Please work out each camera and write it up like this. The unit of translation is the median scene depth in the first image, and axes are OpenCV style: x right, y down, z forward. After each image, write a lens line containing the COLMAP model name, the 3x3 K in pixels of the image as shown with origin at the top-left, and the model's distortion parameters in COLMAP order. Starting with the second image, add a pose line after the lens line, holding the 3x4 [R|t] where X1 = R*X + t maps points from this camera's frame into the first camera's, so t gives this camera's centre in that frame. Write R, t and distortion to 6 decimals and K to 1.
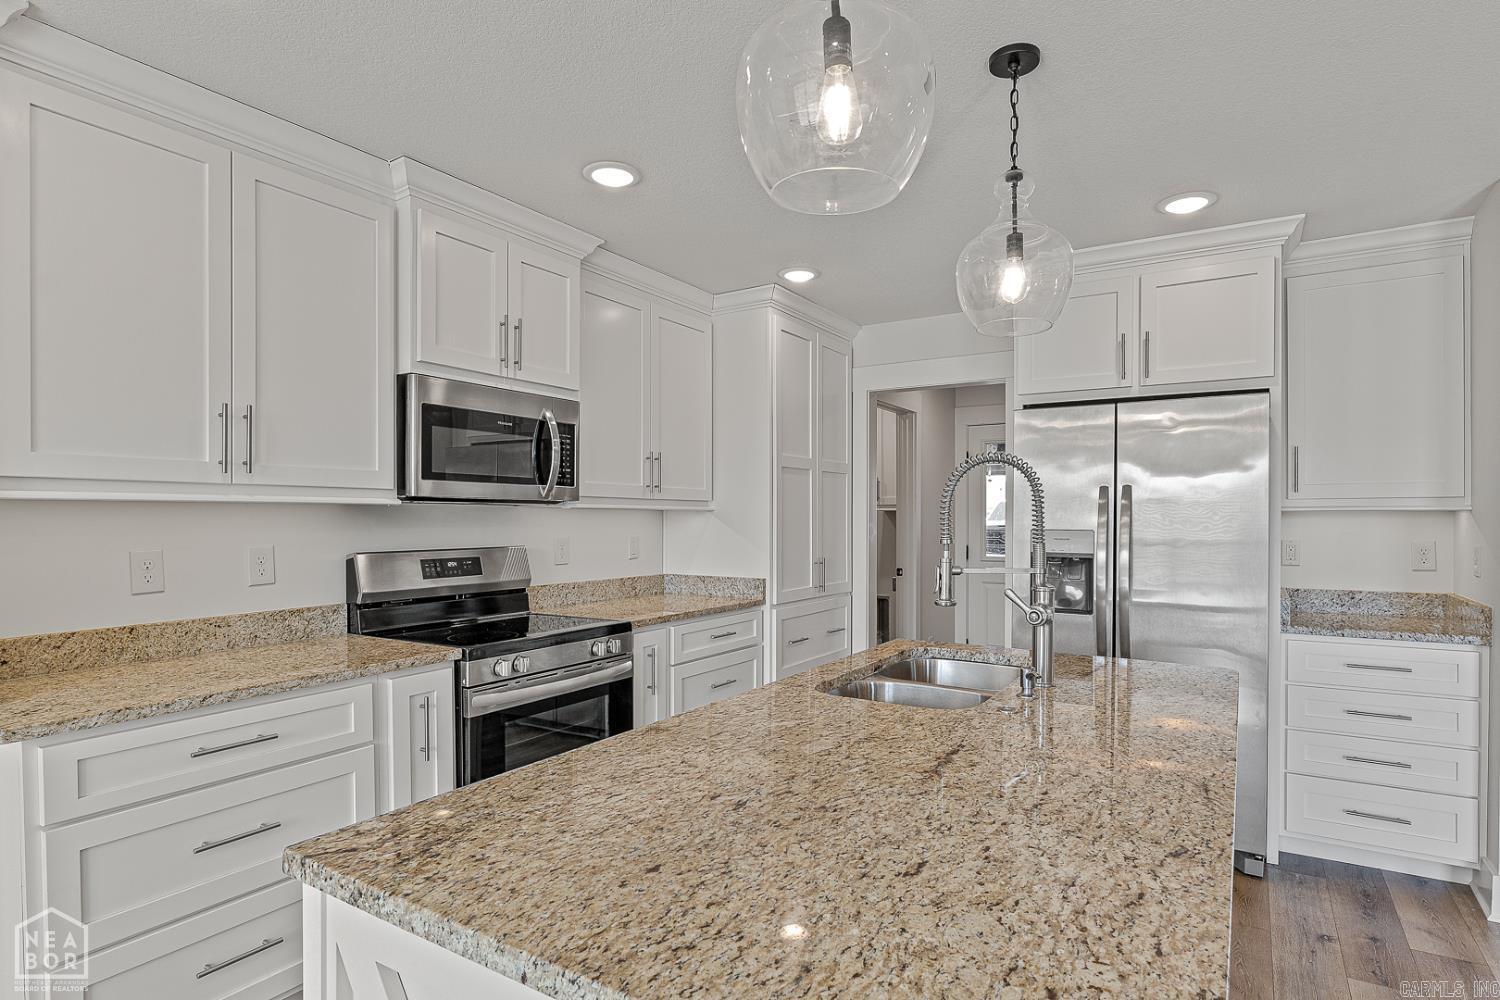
lens RADIAL K [[786.0, 0, 752.3], [0, 786.0, 516.4], [0, 0, 1]] dist [-0.003311, -0.001025]
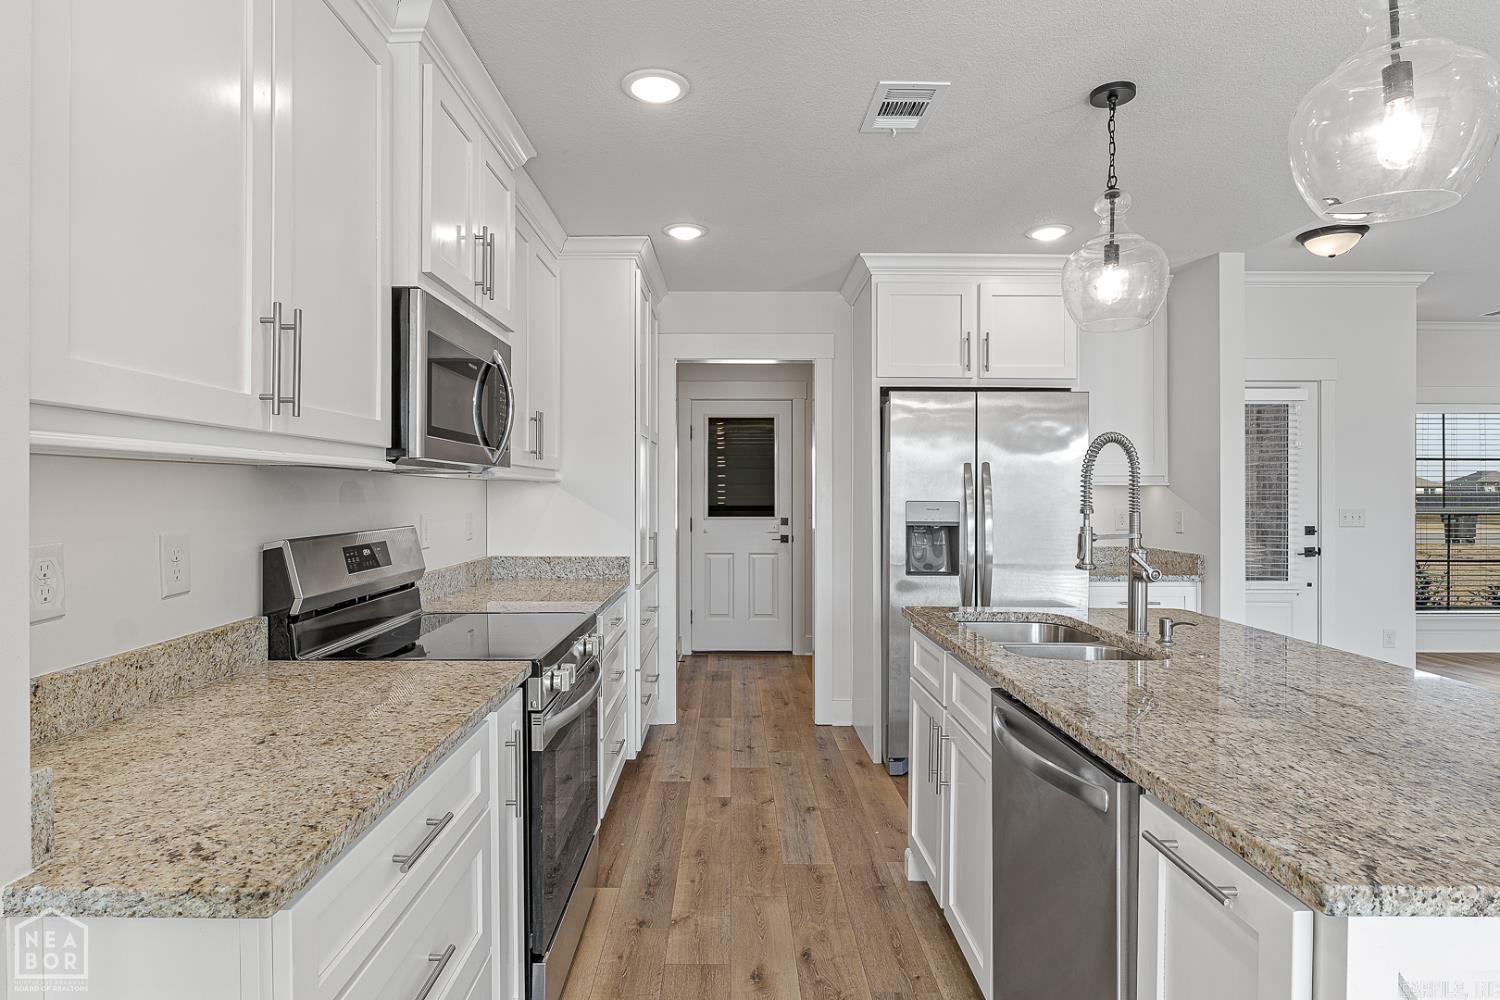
lens RADIAL K [[806.0, 0, 731.2], [0, 806.0, 493.6], [0, 0, 1]] dist [-0.004832, -0.001133]
pose [[0.849355, 0.000606, 0.527821, -0.486714], [-0.003952, 0.999979, 0.005211, 0.001533], [-0.527807, -0.006512, 0.849339, 0.188593]]
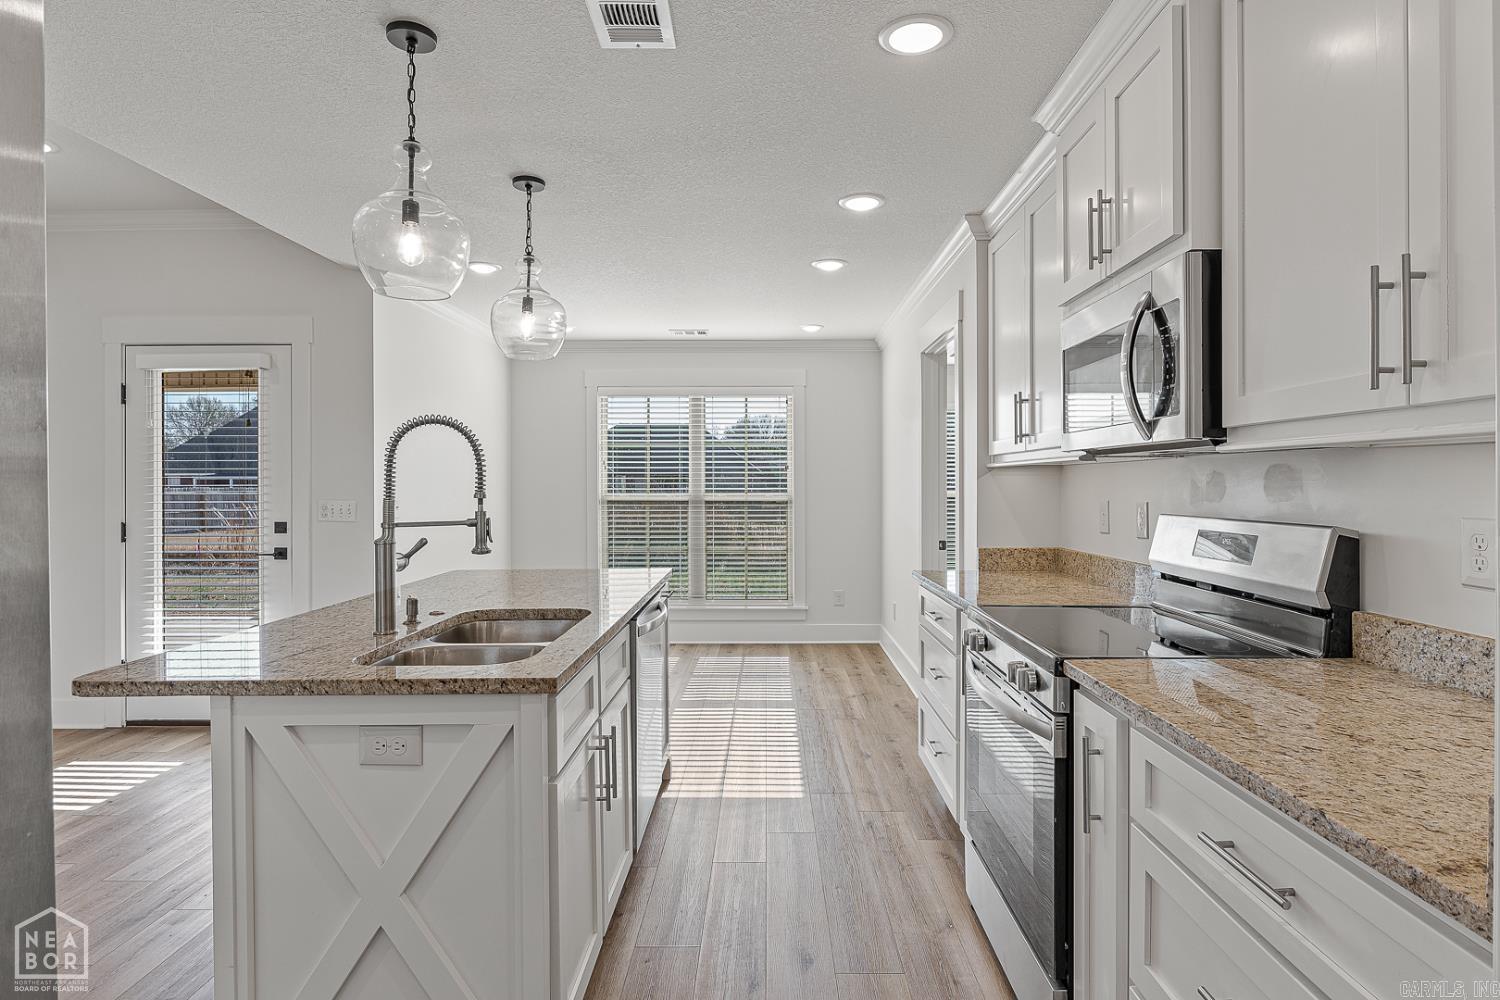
lens RADIAL K [[796.9, 0, 767.2], [0, 796.9, 478.6], [0, 0, 1]] dist [-0.000701, -0.000763]
pose [[-0.850172, 0.000041, -0.526506, 0.318594], [0.004520, 0.999964, -0.007221, 0.010212], [0.526486, -0.008519, -0.850141, 1.375770]]
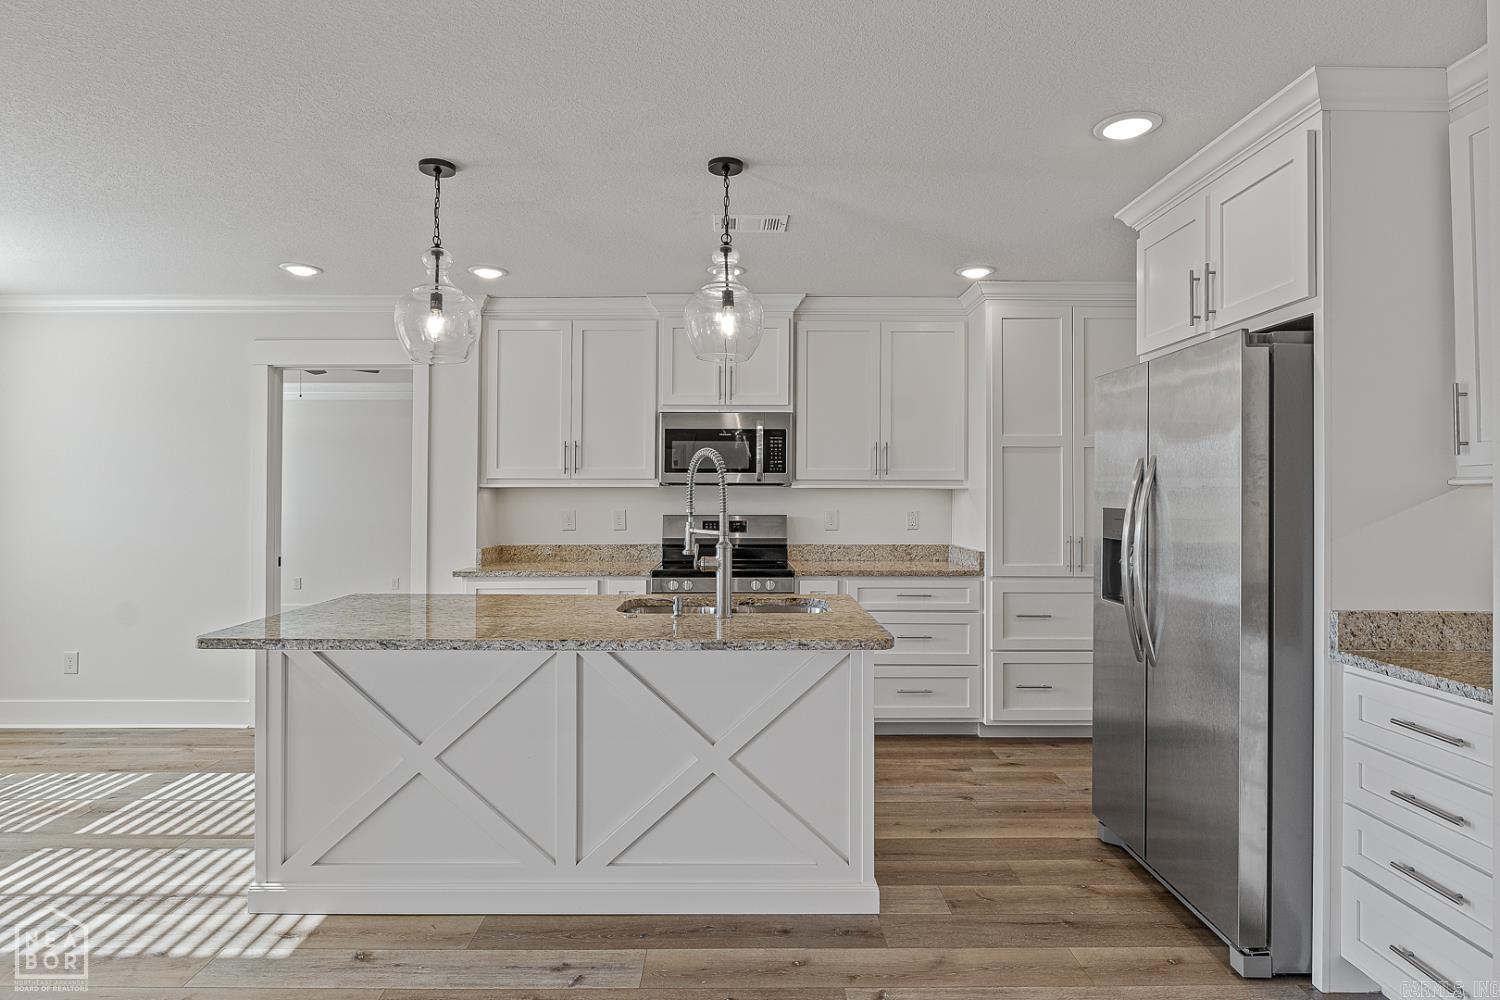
lens RADIAL K [[792.5, 0, 749.9], [0, 792.5, 490.6], [0, 0, 1]] dist [-0.006929, -0.002045]
pose [[0.541886, -0.004606, -0.840440, 0.982129], [0.000156, 0.999986, -0.005380, 0.001266], [0.840452, 0.002784, 0.541878, 0.181858]]
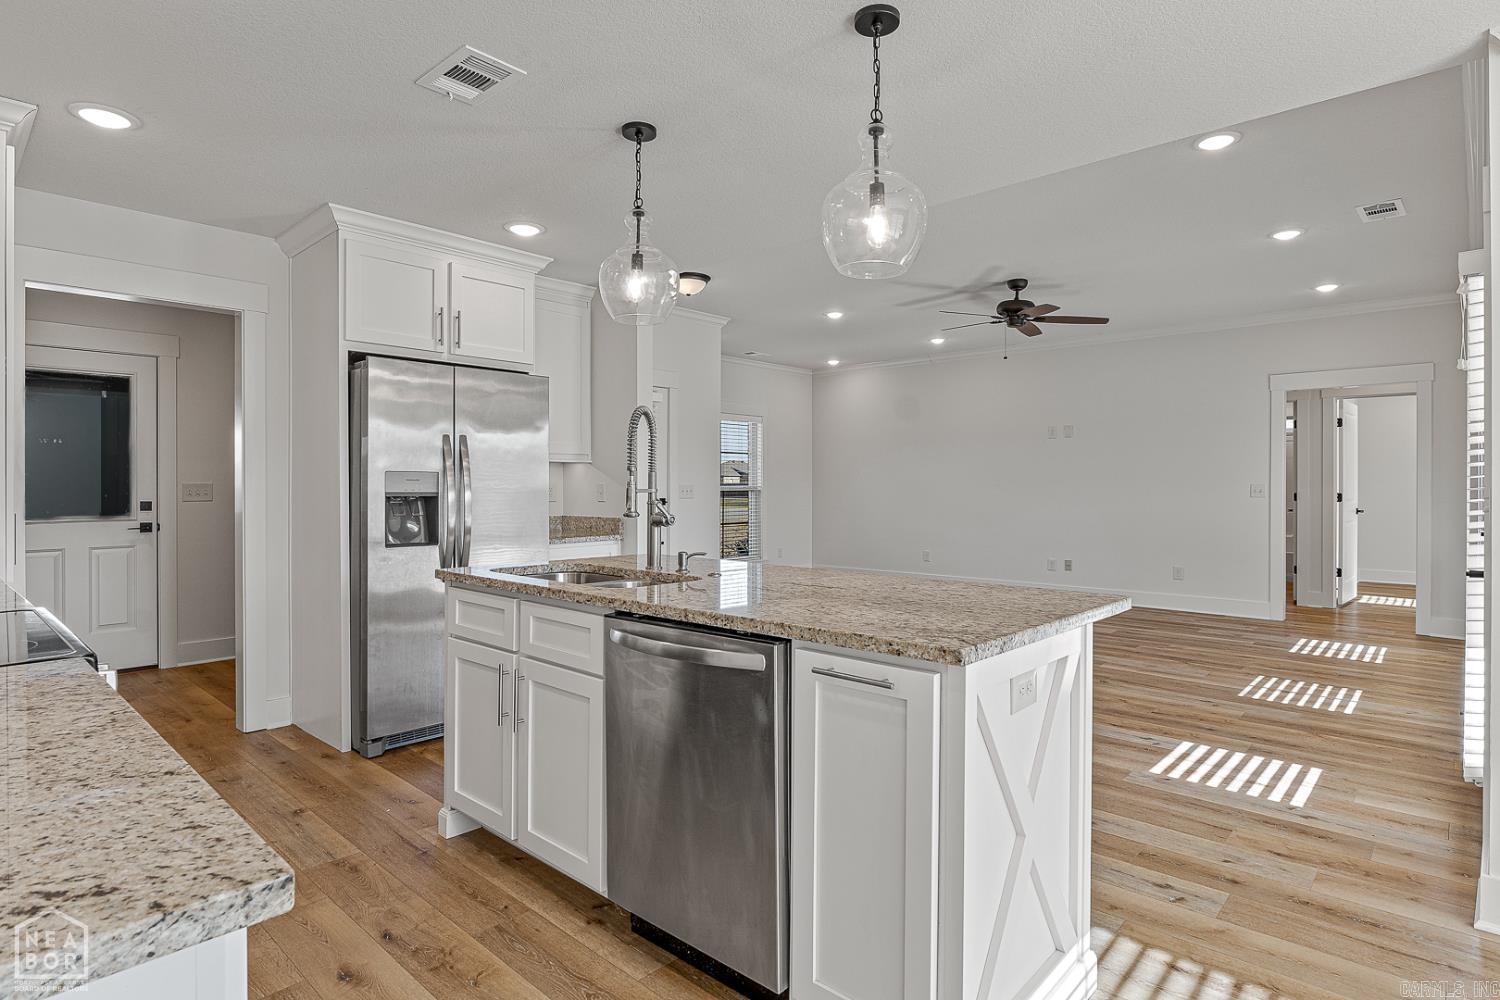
lens RADIAL K [[785.2, 0, 752.9], [0, 785.2, 488.0], [0, 0, 1]] dist [-0.005148, -0.001659]
pose [[0.184673, -0.004009, 0.982792, -0.649950], [-0.004054, 0.999980, 0.004841, 0.035334], [-0.982792, -0.004878, 0.184653, 0.343016]]
